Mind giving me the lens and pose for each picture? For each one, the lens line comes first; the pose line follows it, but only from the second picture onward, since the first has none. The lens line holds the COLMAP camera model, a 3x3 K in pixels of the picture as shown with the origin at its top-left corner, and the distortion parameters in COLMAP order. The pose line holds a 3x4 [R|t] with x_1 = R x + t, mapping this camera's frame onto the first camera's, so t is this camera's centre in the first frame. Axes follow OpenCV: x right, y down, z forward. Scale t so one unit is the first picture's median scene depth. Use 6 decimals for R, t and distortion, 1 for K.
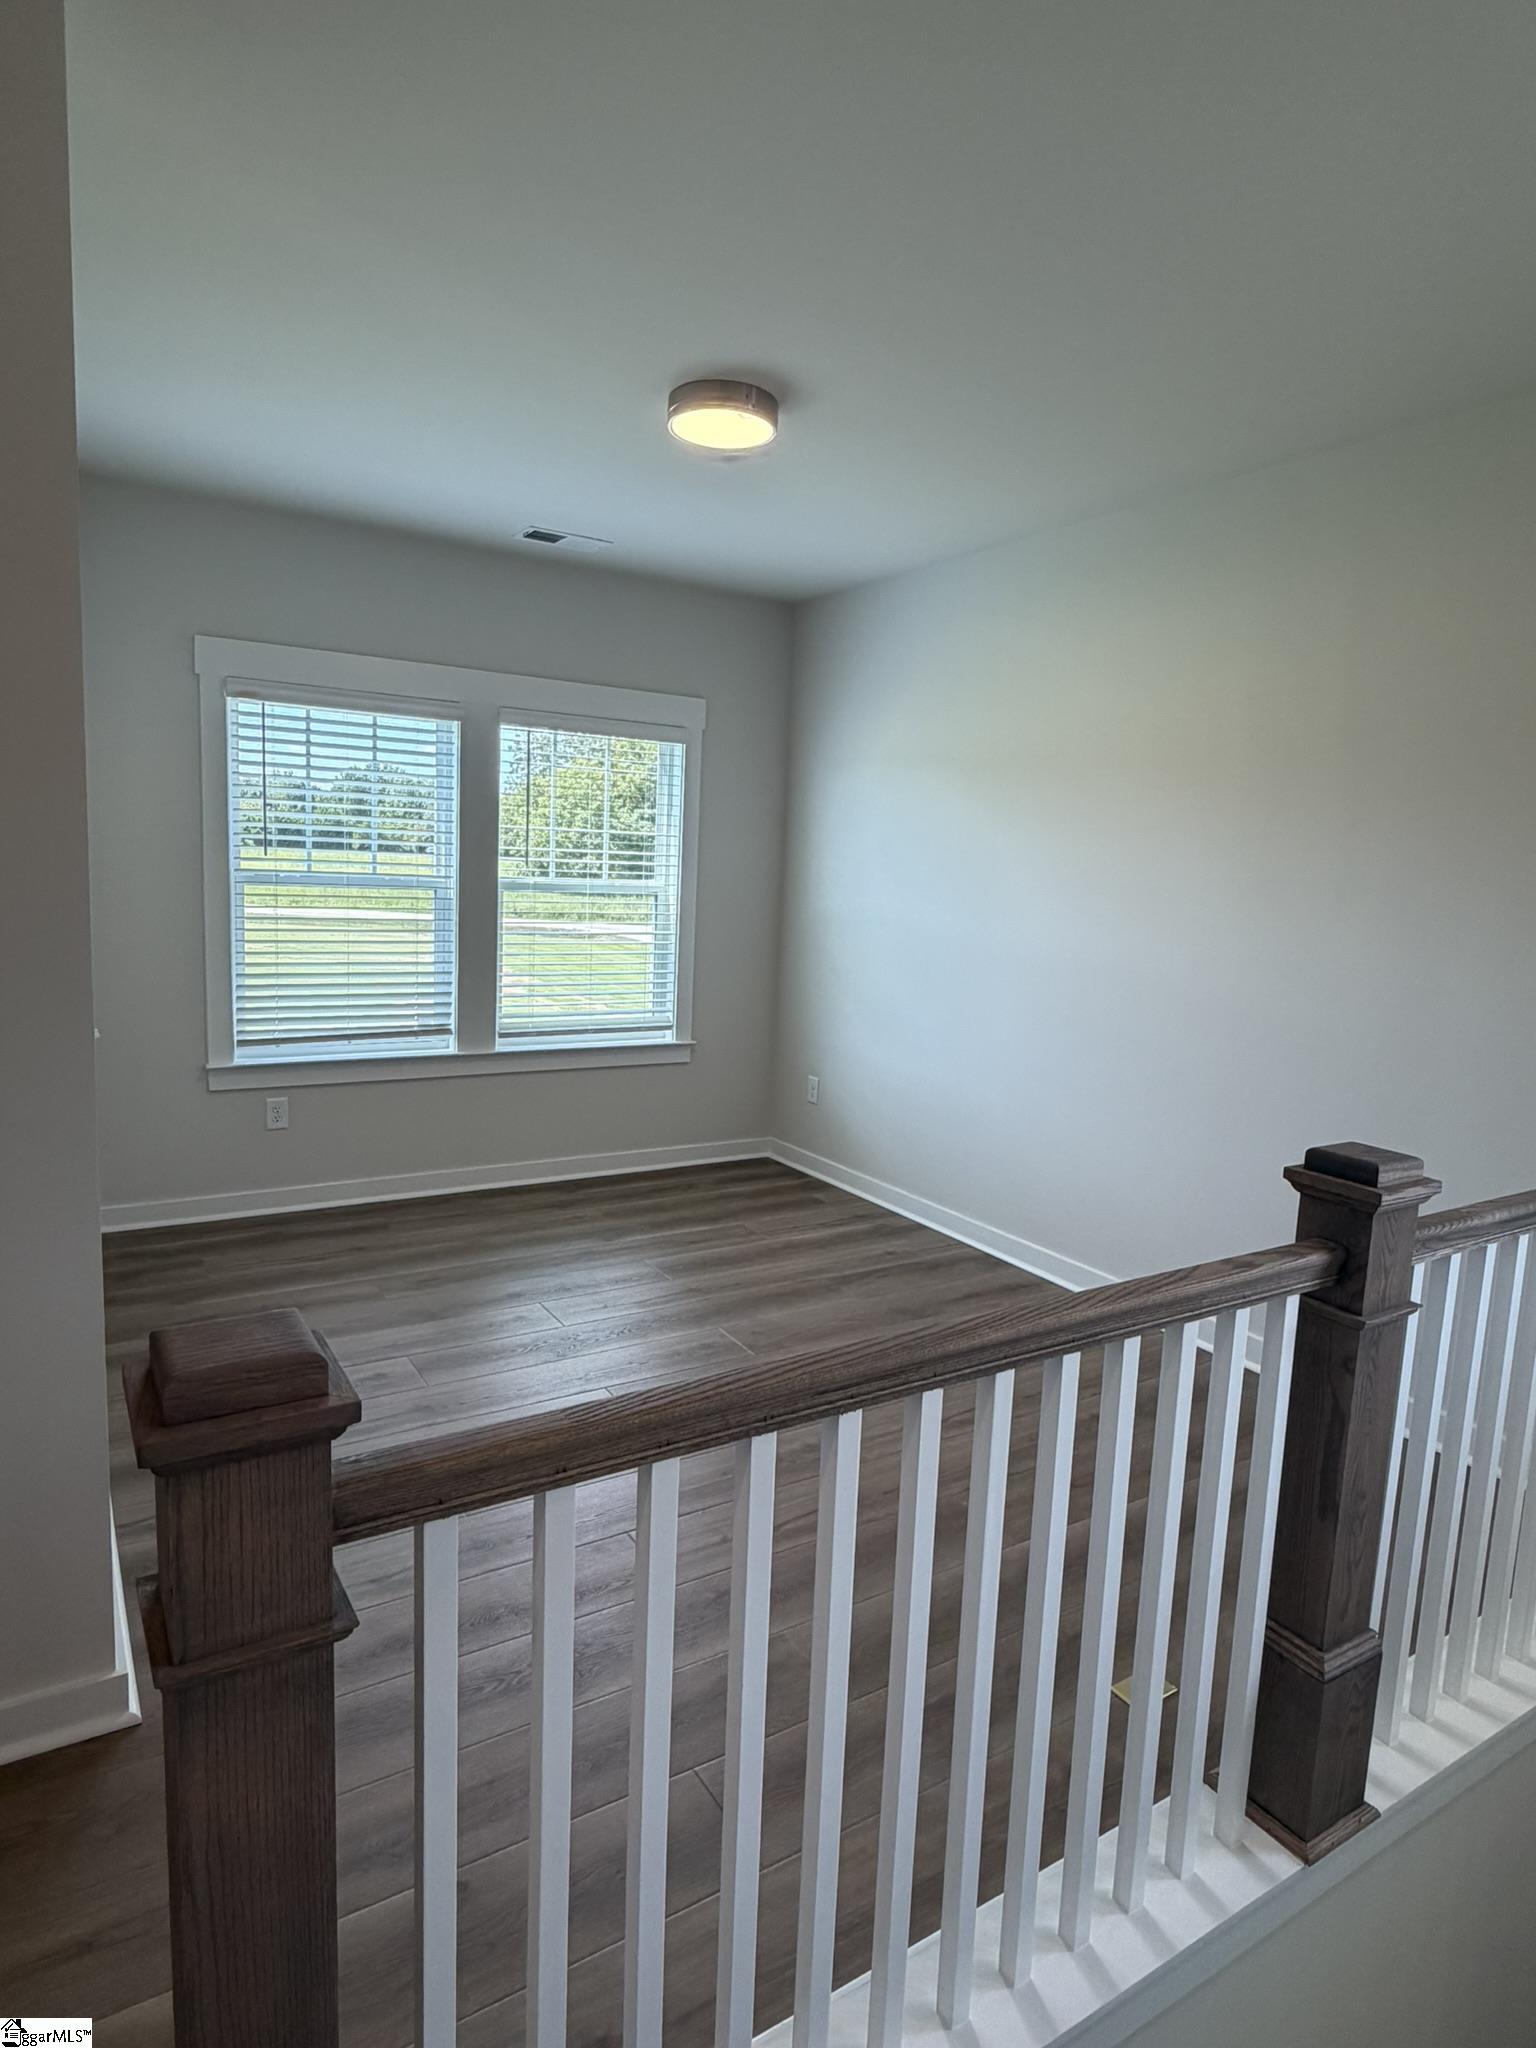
lens RADIAL K [[1160.4, 0, 768.0], [0, 1160.4, 1024.0], [0, 0, 1]] dist [-0.003836, -0.001101]
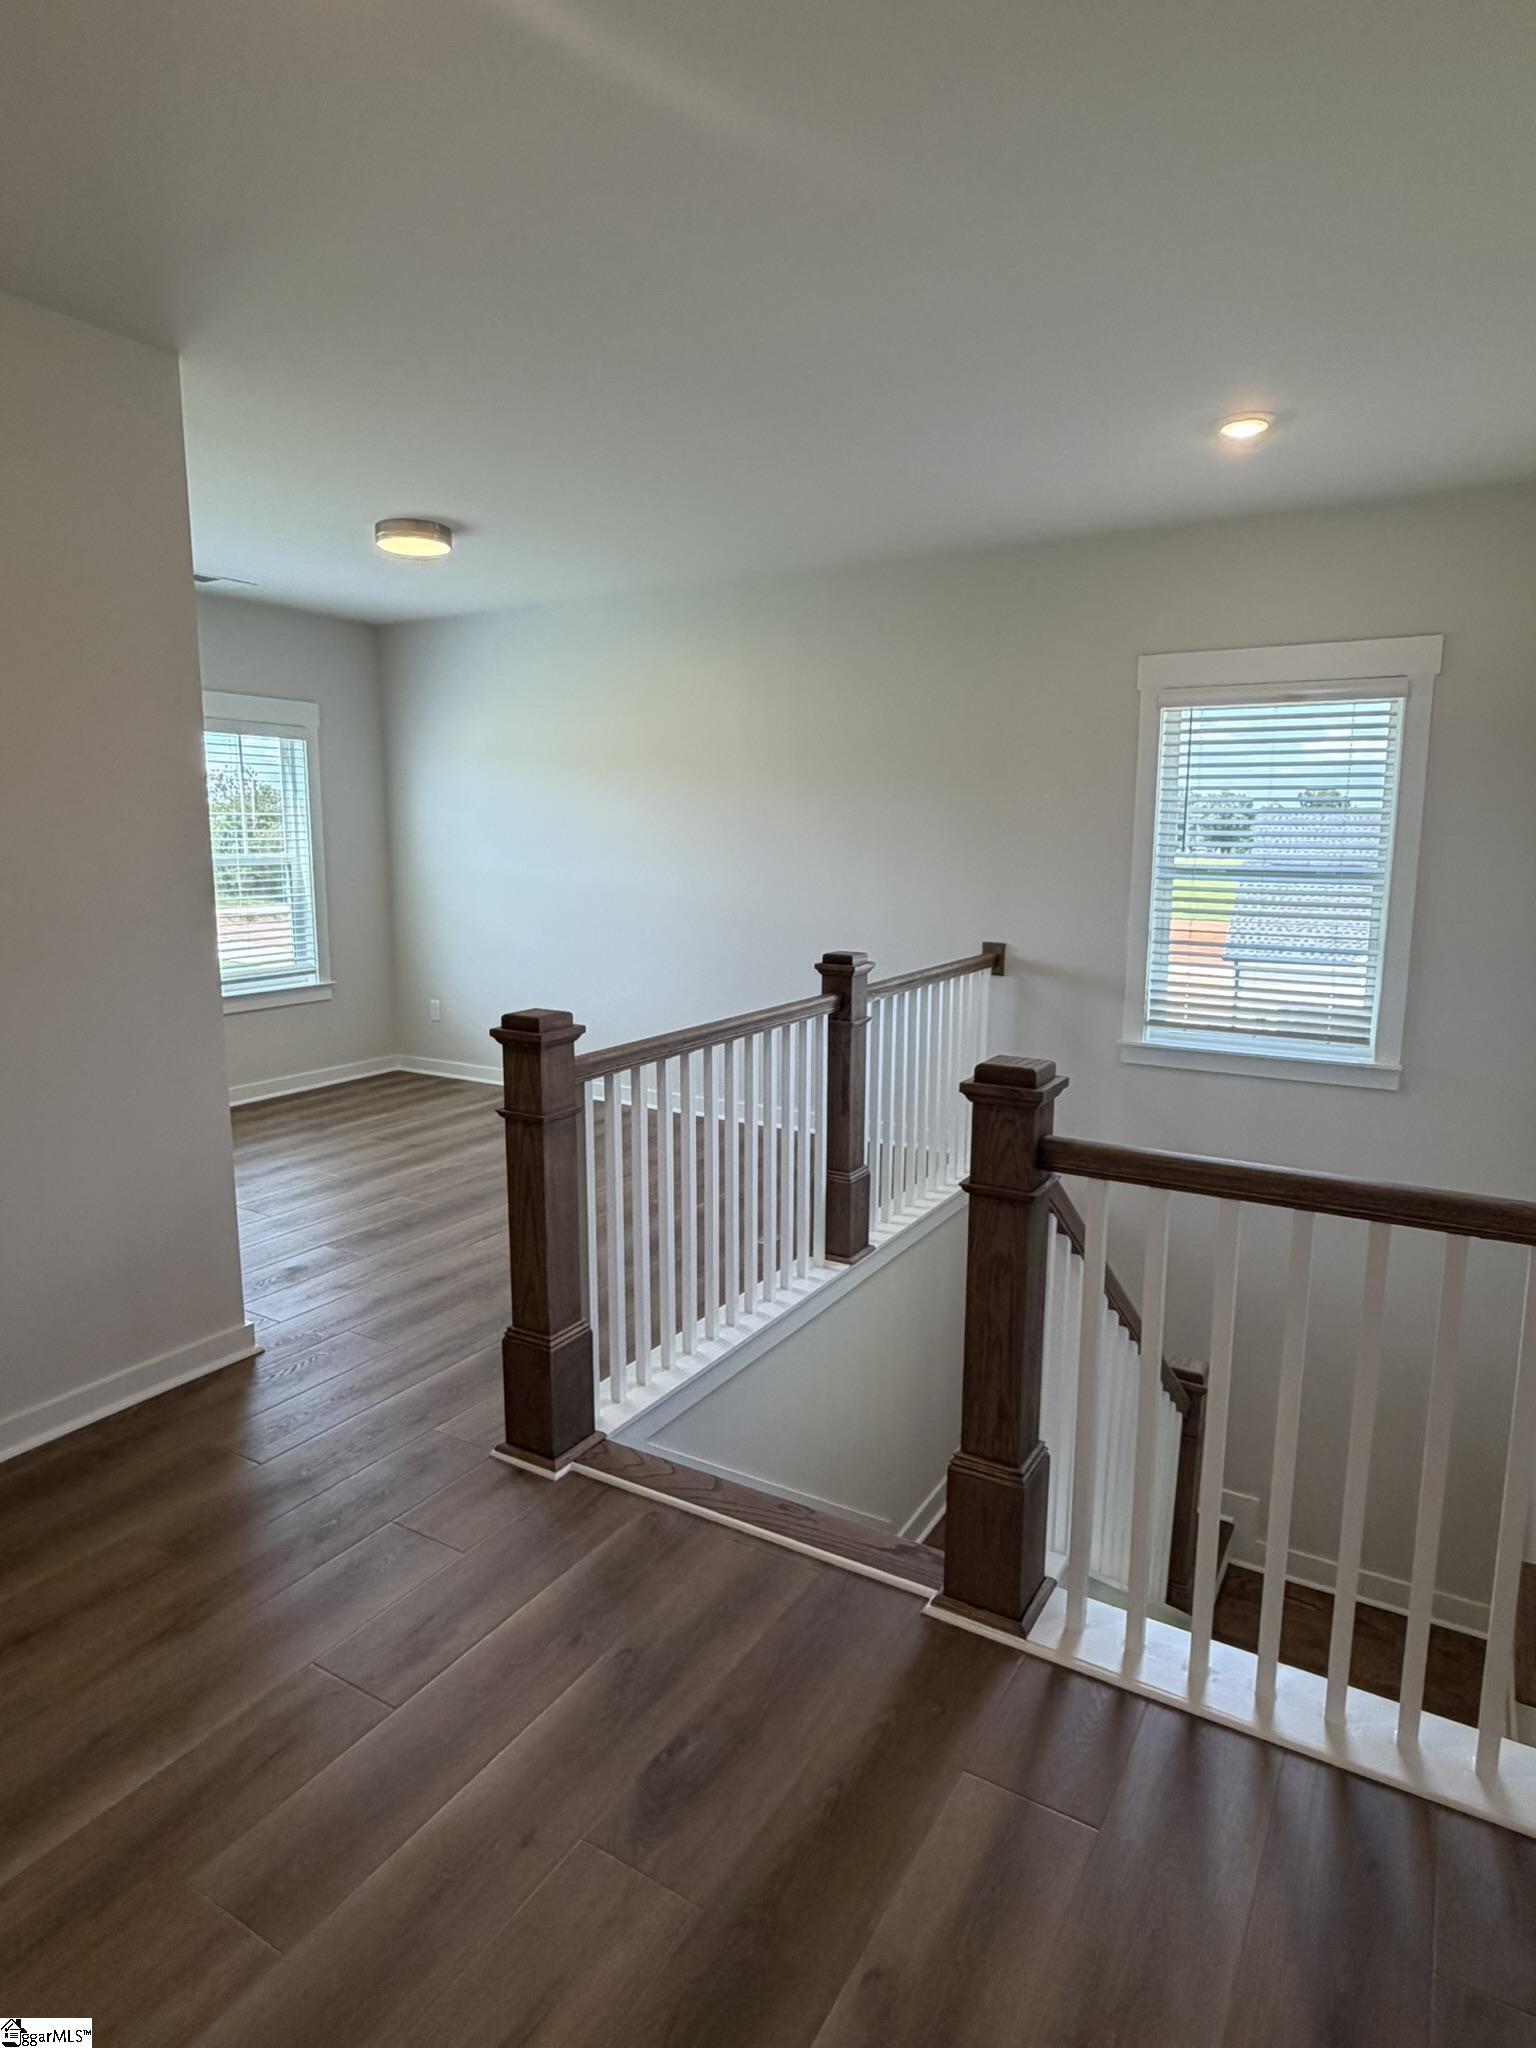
lens RADIAL K [[1160.4, 0, 768.0], [0, 1160.4, 1024.0], [0, 0, 1]] dist [-0.003836, -0.001101]
pose [[0.888832, -0.109414, 0.444980, -0.609826], [0.093382, 0.993947, 0.057870, 0.092575], [-0.448618, -0.009884, 0.893669, -0.915062]]
